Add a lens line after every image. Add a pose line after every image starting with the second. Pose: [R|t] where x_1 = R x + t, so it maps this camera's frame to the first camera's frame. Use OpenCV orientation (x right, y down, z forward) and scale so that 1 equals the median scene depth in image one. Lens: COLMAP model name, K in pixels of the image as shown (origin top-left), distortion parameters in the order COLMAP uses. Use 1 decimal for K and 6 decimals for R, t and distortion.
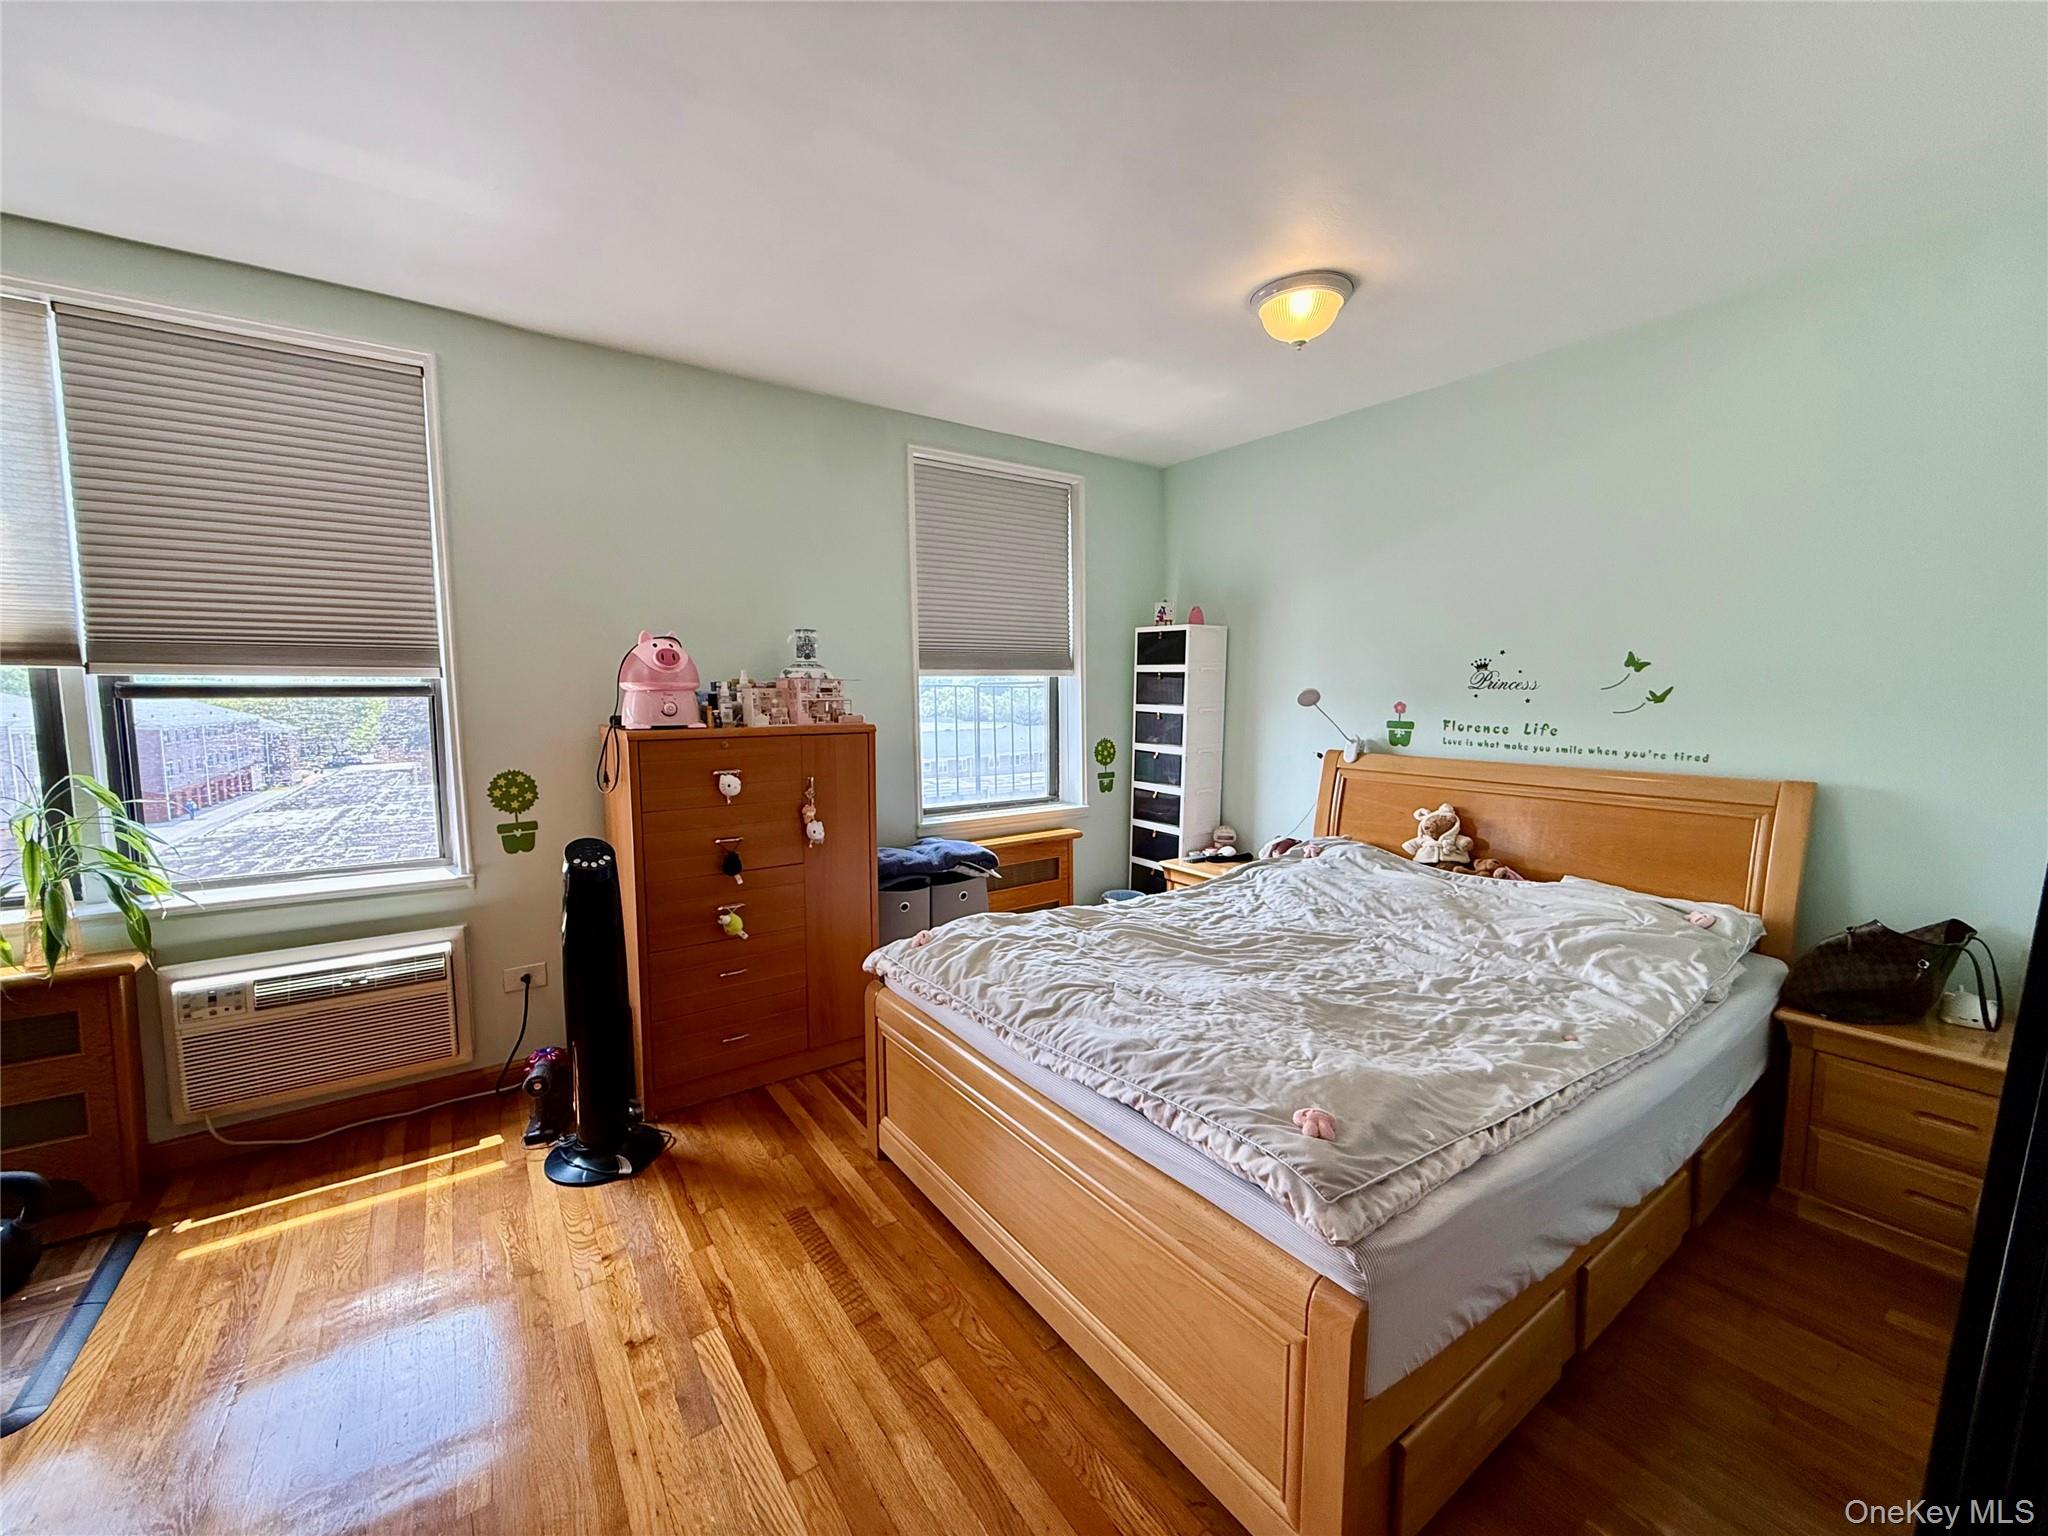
lens RADIAL K [[815.4, 0, 1016.0], [0, 815.4, 766.7], [0, 0, 1]] dist [-0.000718, 0.000571]
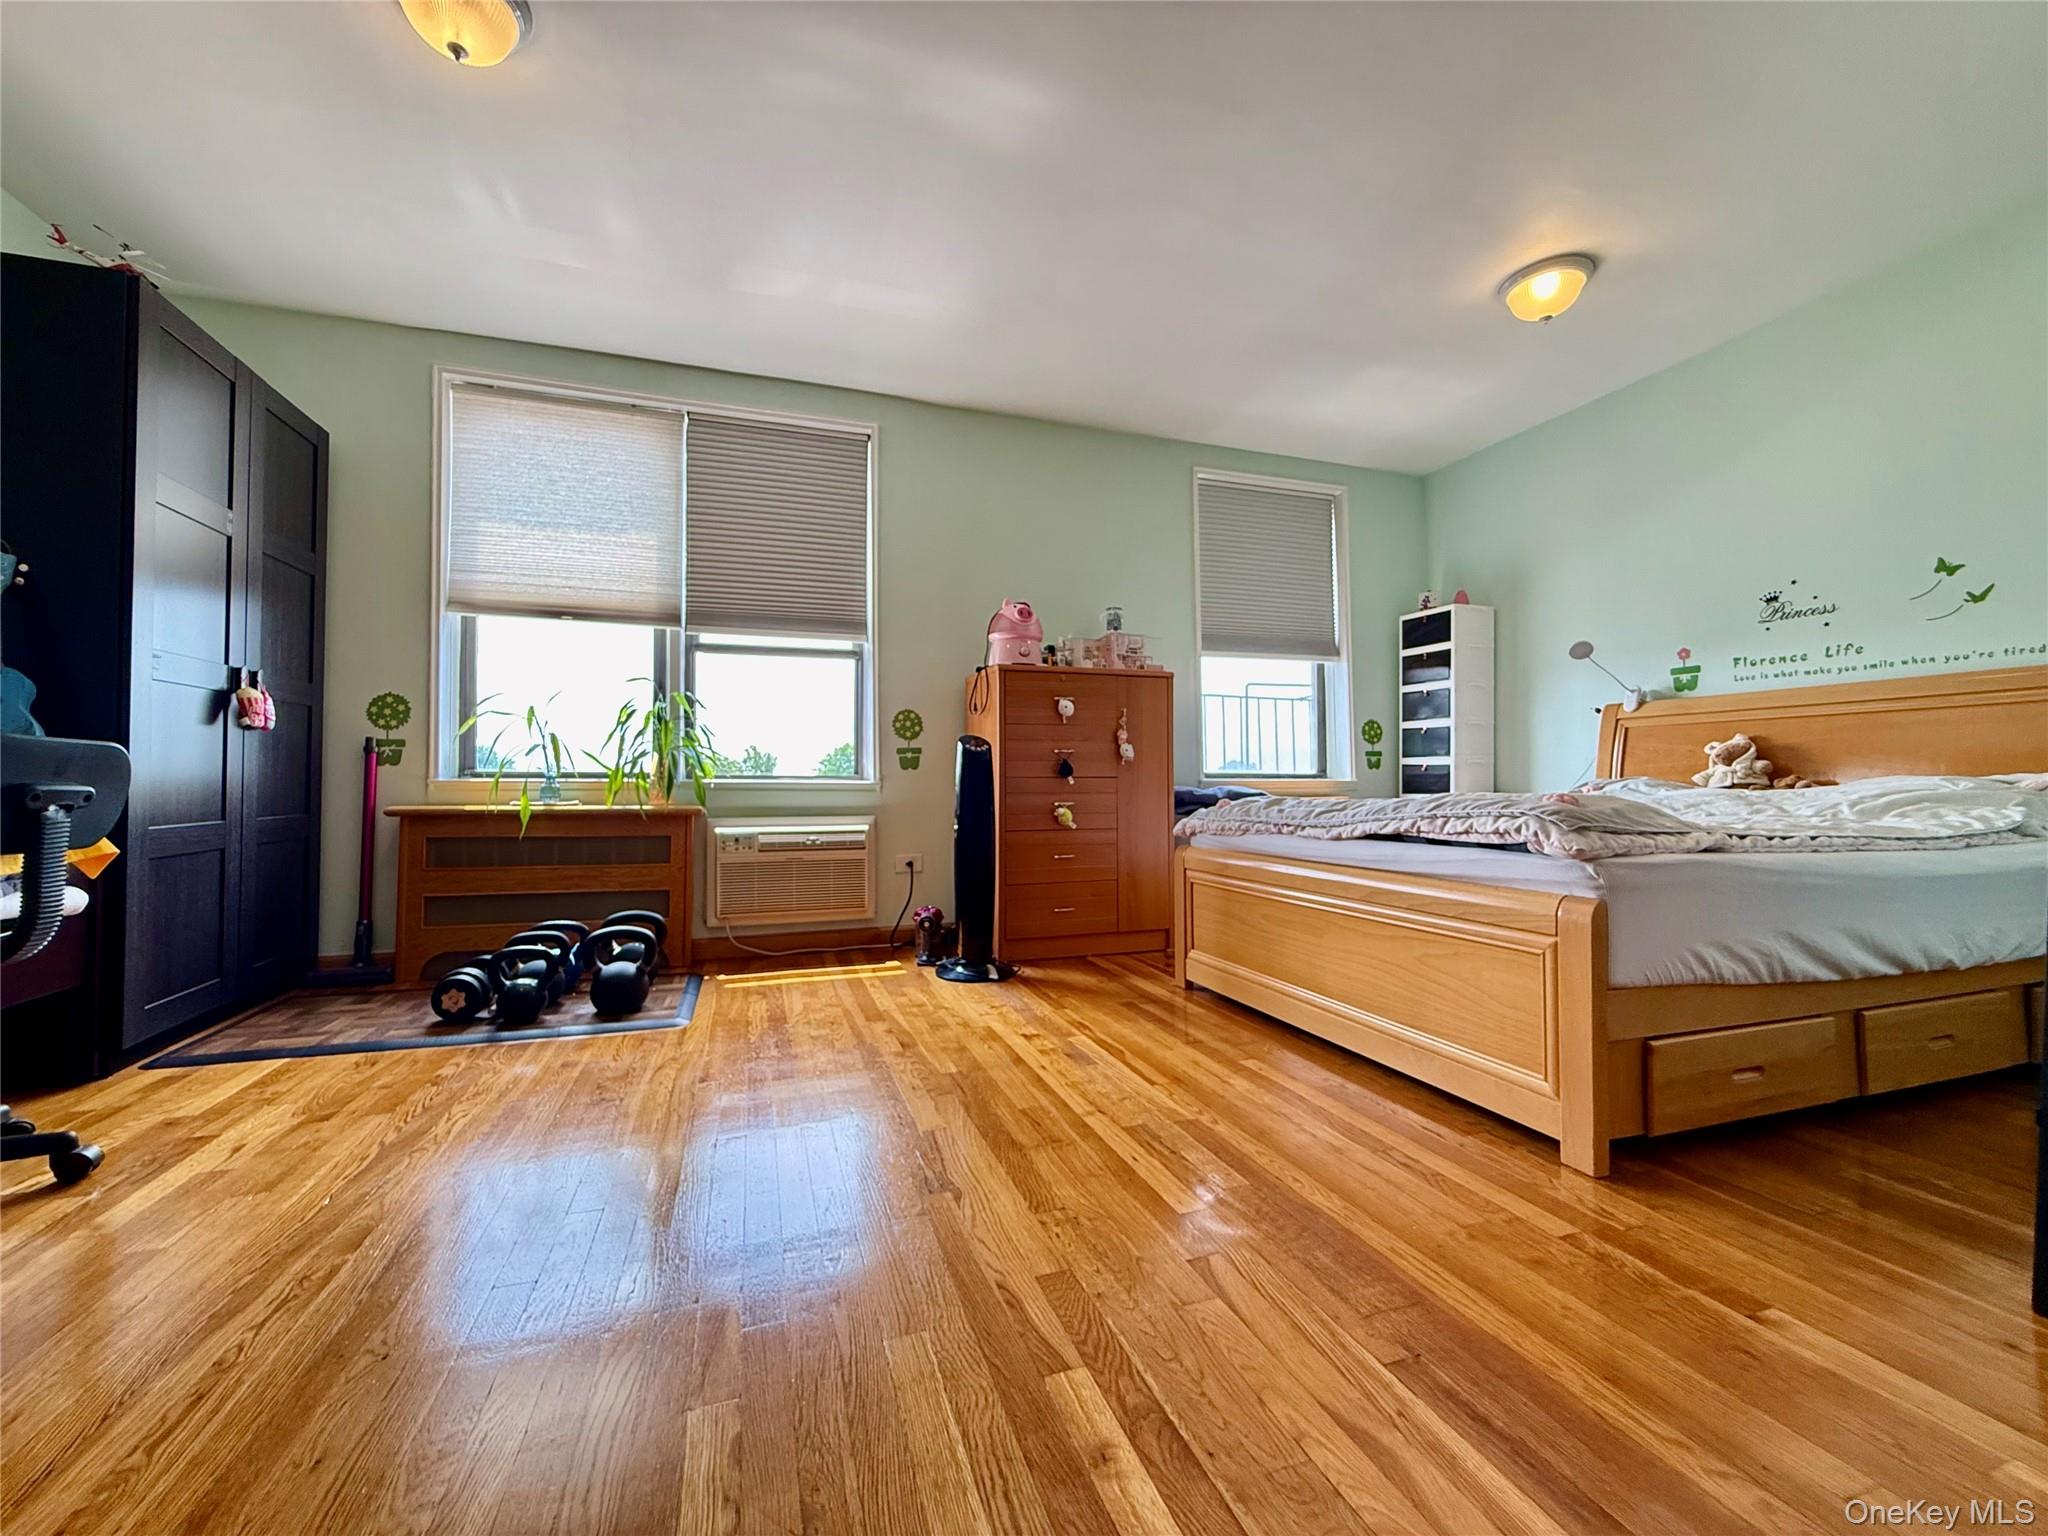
lens RADIAL K [[816.5, 0, 1016.9], [0, 816.5, 767.3], [0, 0, 1]] dist [-0.001412, 0.000267]
pose [[0.957730, -0.006445, -0.287597, -0.048827], [-0.026710, 0.993438, -0.111212, 0.257788], [0.286427, 0.114193, 0.951273, -0.252188]]
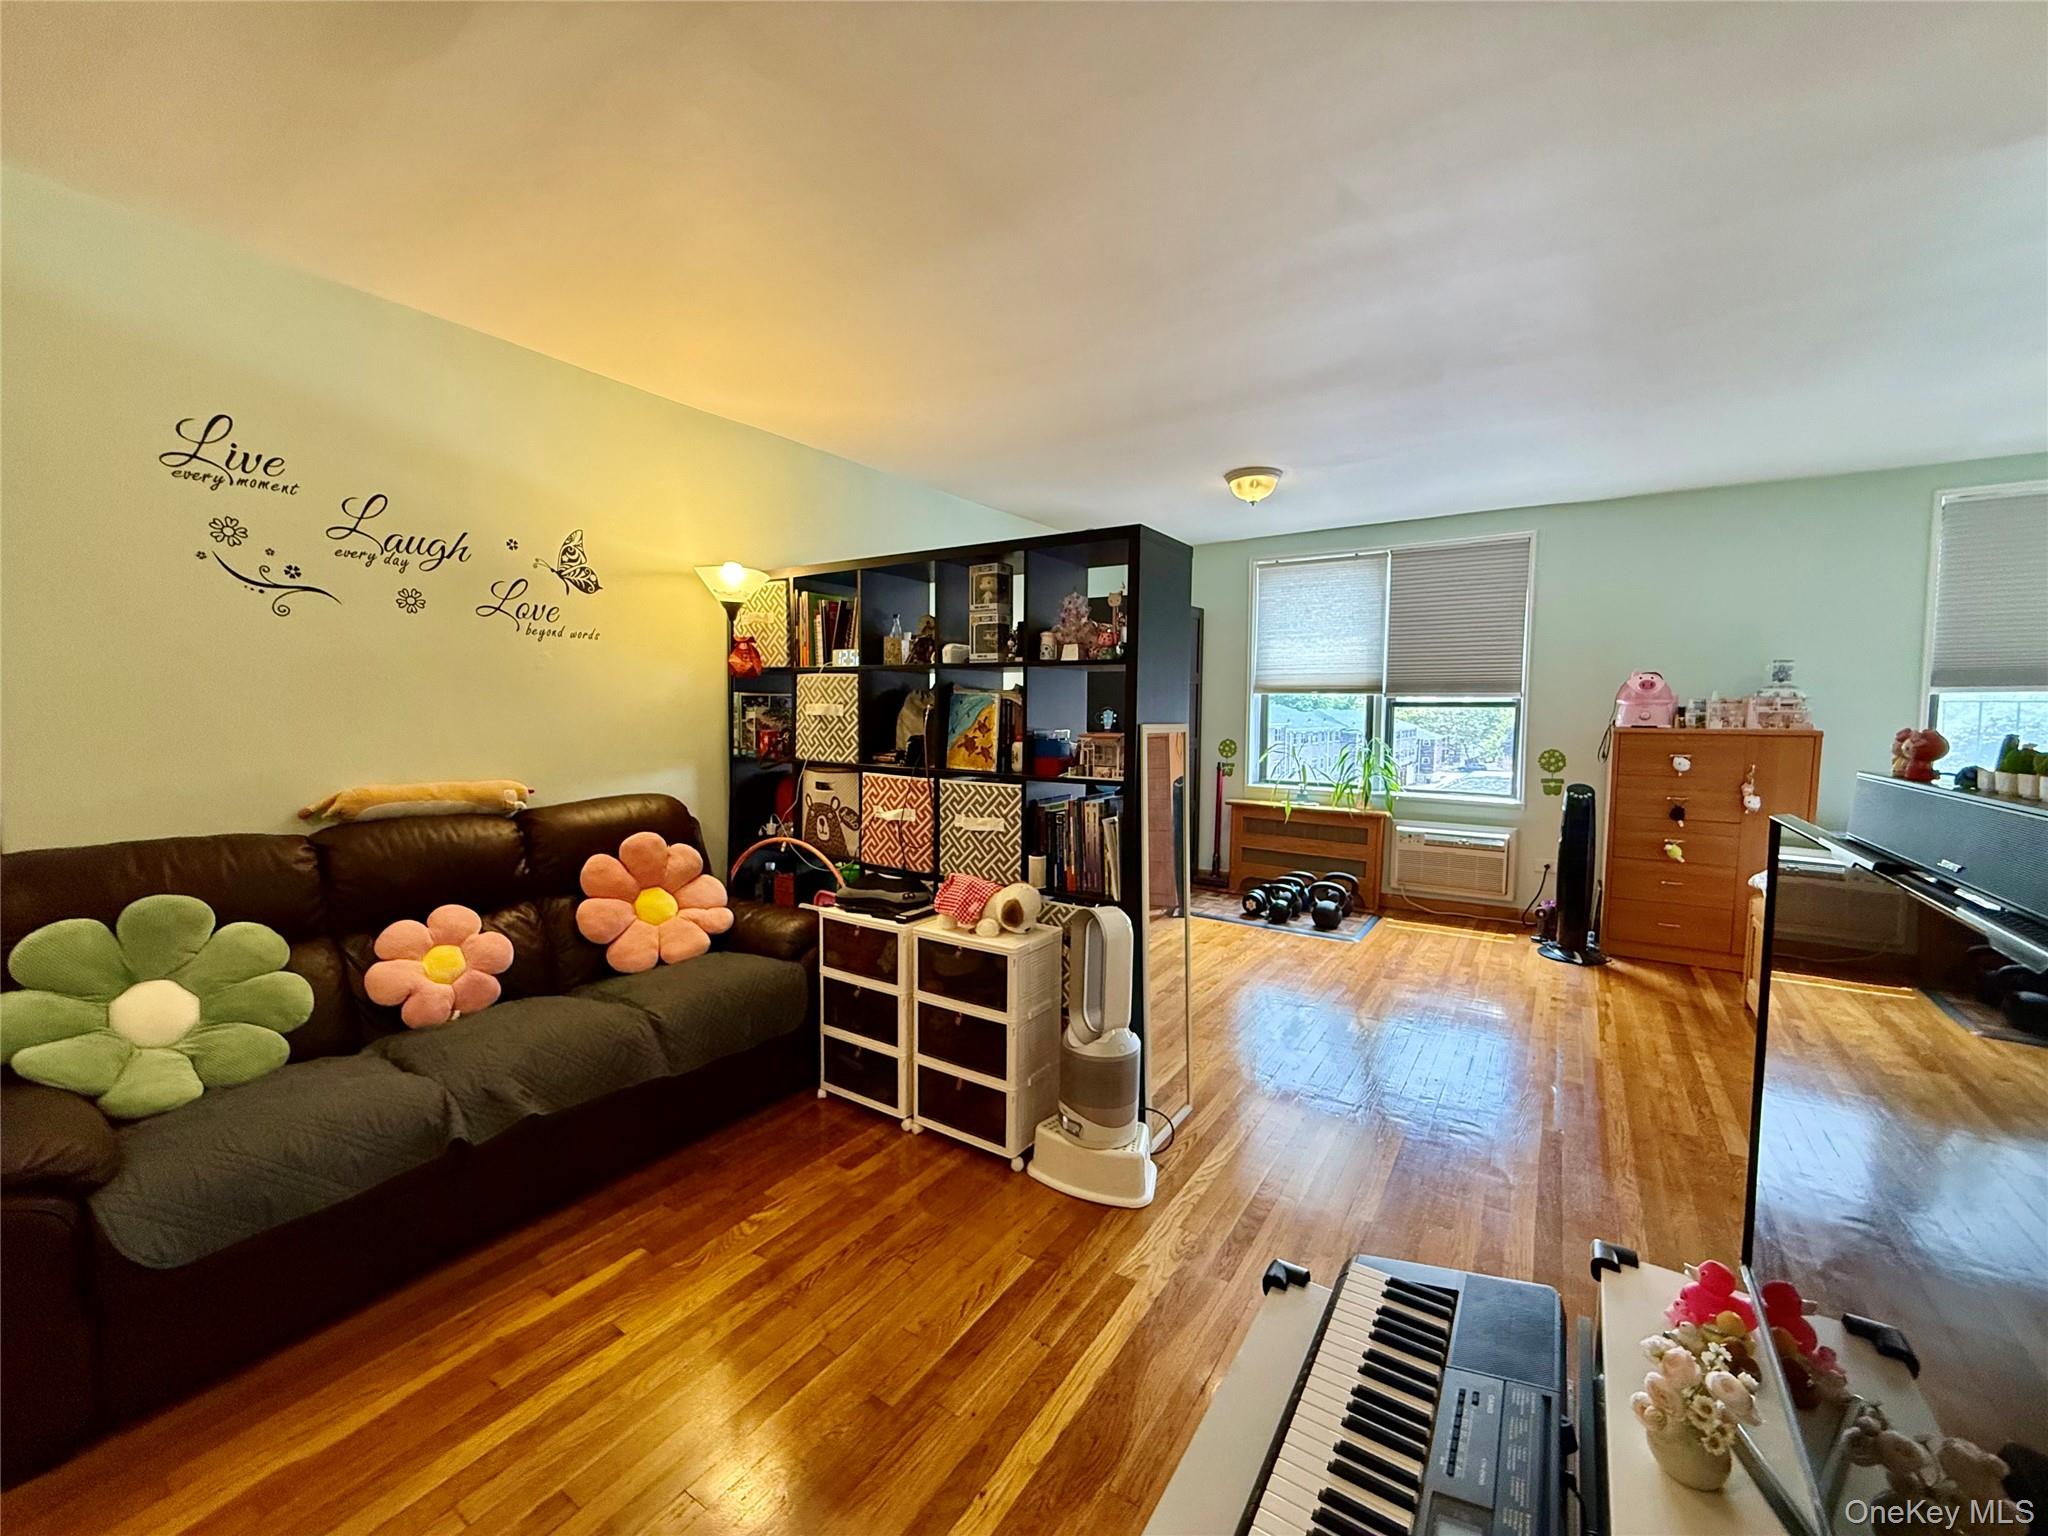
lens RADIAL K [[815.4, 0, 1016.0], [0, 815.4, 766.7], [0, 0, 1]] dist [-0.000718, 0.000571]
pose [[0.358850, 0.073732, -0.930479, 0.650574], [-0.091337, 0.994865, 0.043609, 0.075204], [0.928916, 0.069338, 0.363741, -0.772049]]
